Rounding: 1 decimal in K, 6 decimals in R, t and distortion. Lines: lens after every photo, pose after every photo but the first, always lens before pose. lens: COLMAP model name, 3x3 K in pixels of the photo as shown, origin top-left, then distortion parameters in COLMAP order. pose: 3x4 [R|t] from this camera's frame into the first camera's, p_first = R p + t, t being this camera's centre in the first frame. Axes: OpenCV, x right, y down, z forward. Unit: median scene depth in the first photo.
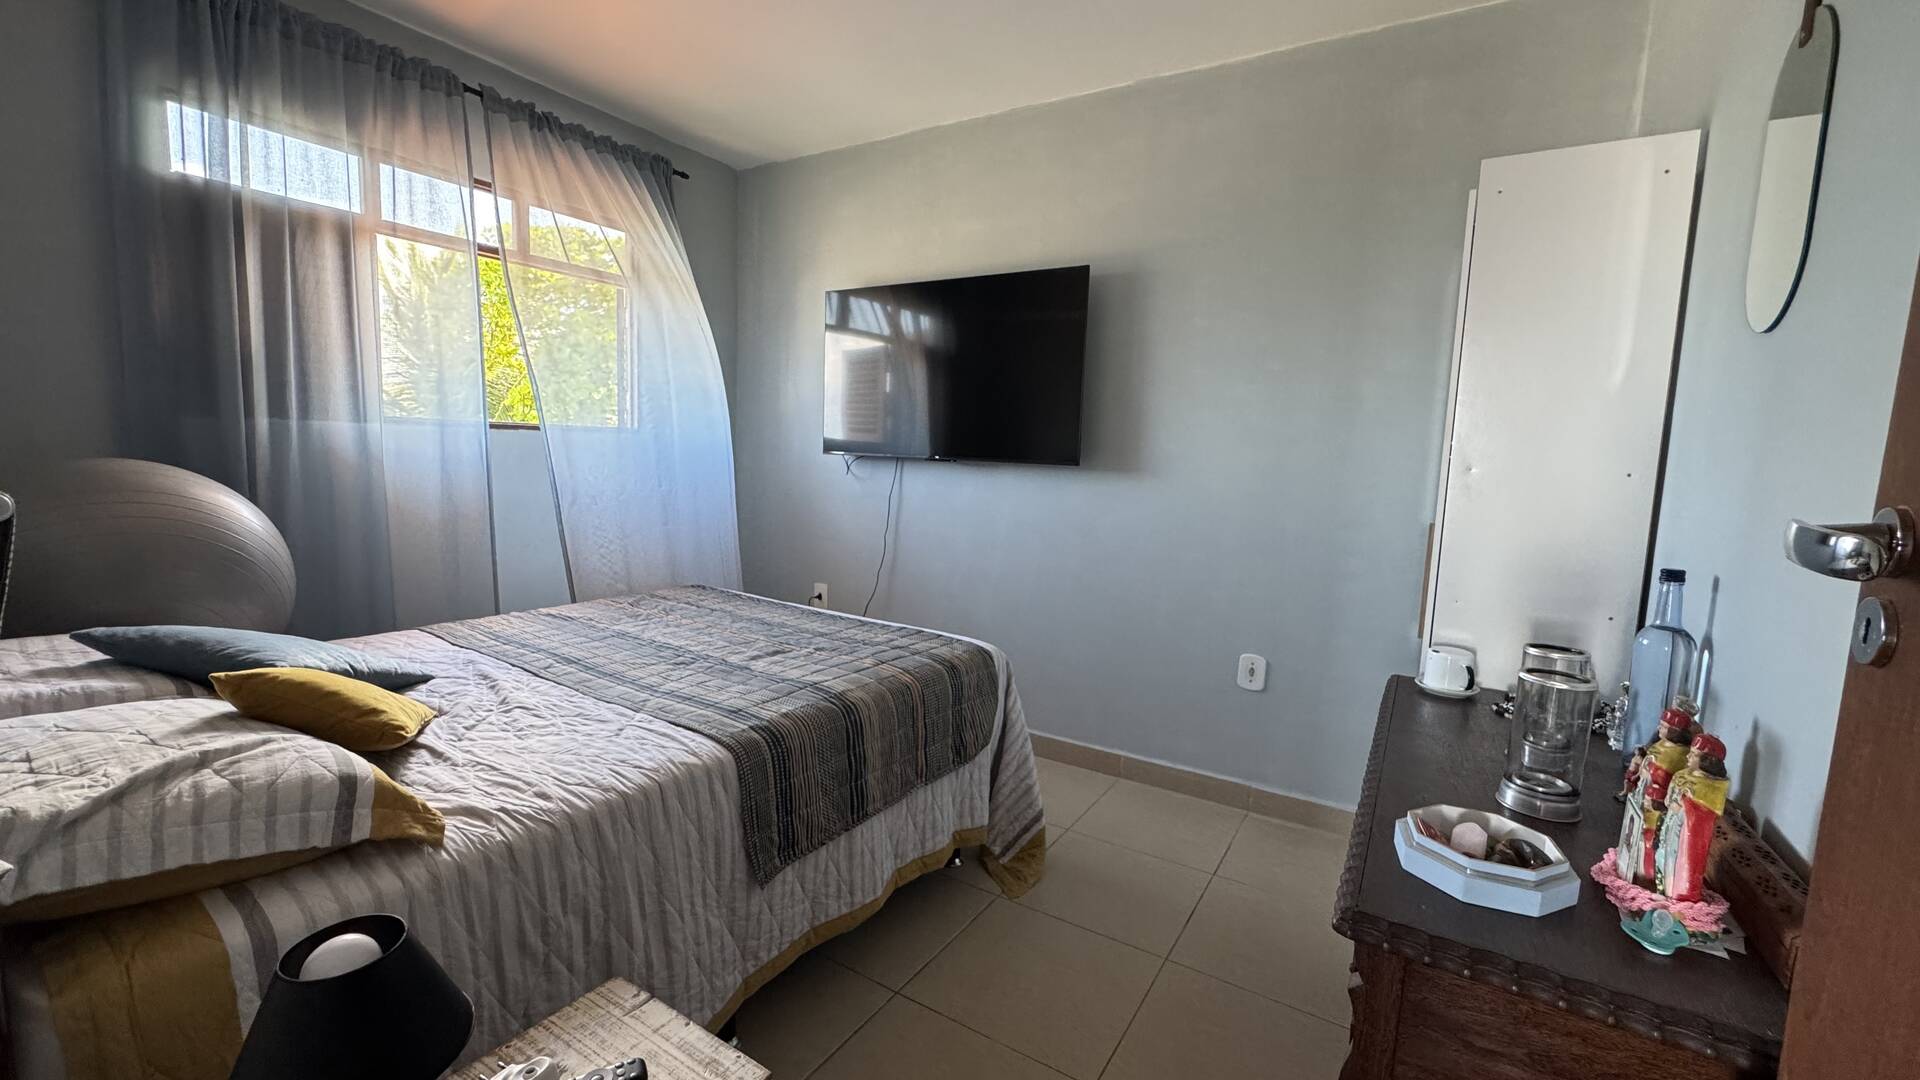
lens RADIAL K [[768.6, 0, 959.8], [0, 768.6, 538.9], [0, 0, 1]] dist [-0.002328, 0.000364]
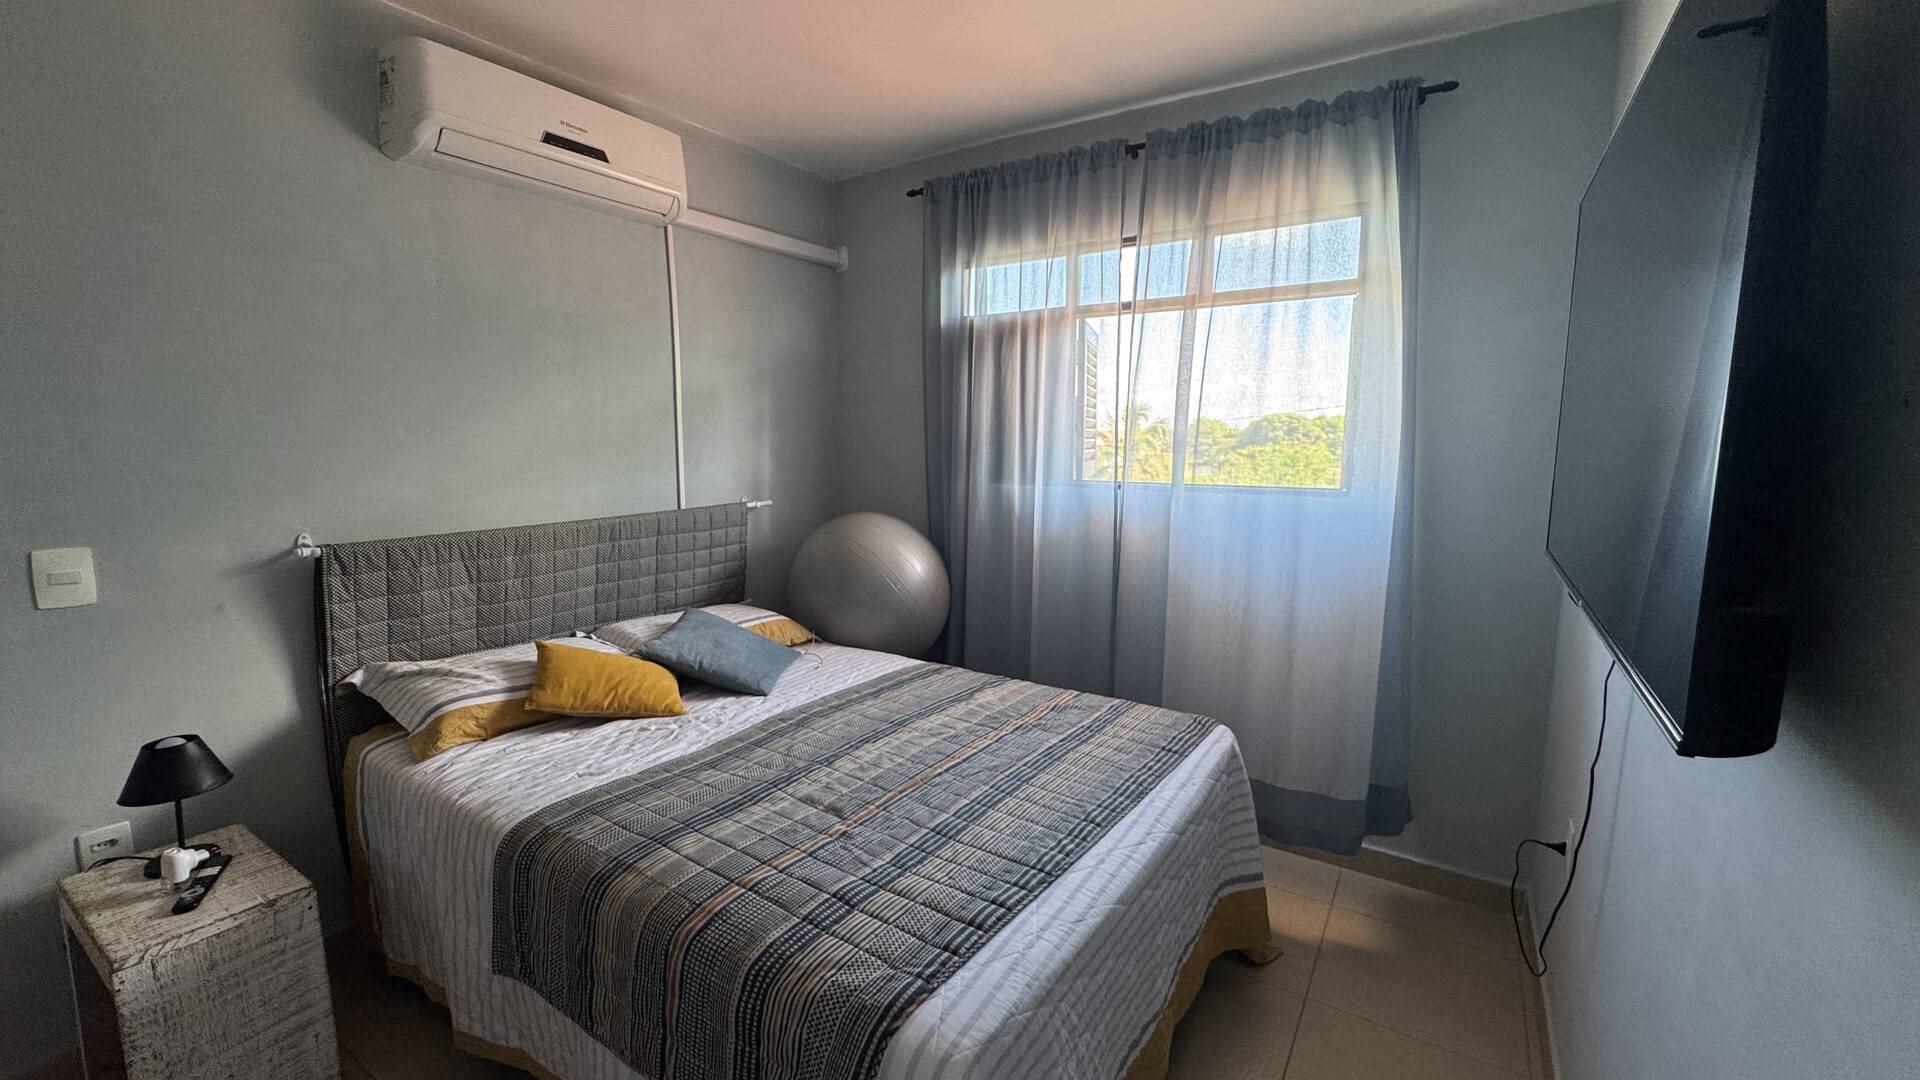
lens RADIAL K [[768.6, 0, 959.8], [0, 768.6, 538.9], [0, 0, 1]] dist [-0.002328, 0.000364]
pose [[-0.009784, 0.093501, -0.995571, 0.440699], [-0.118185, 0.988532, 0.094001, -0.182596], [0.992943, 0.118581, 0.001379, 0.963313]]
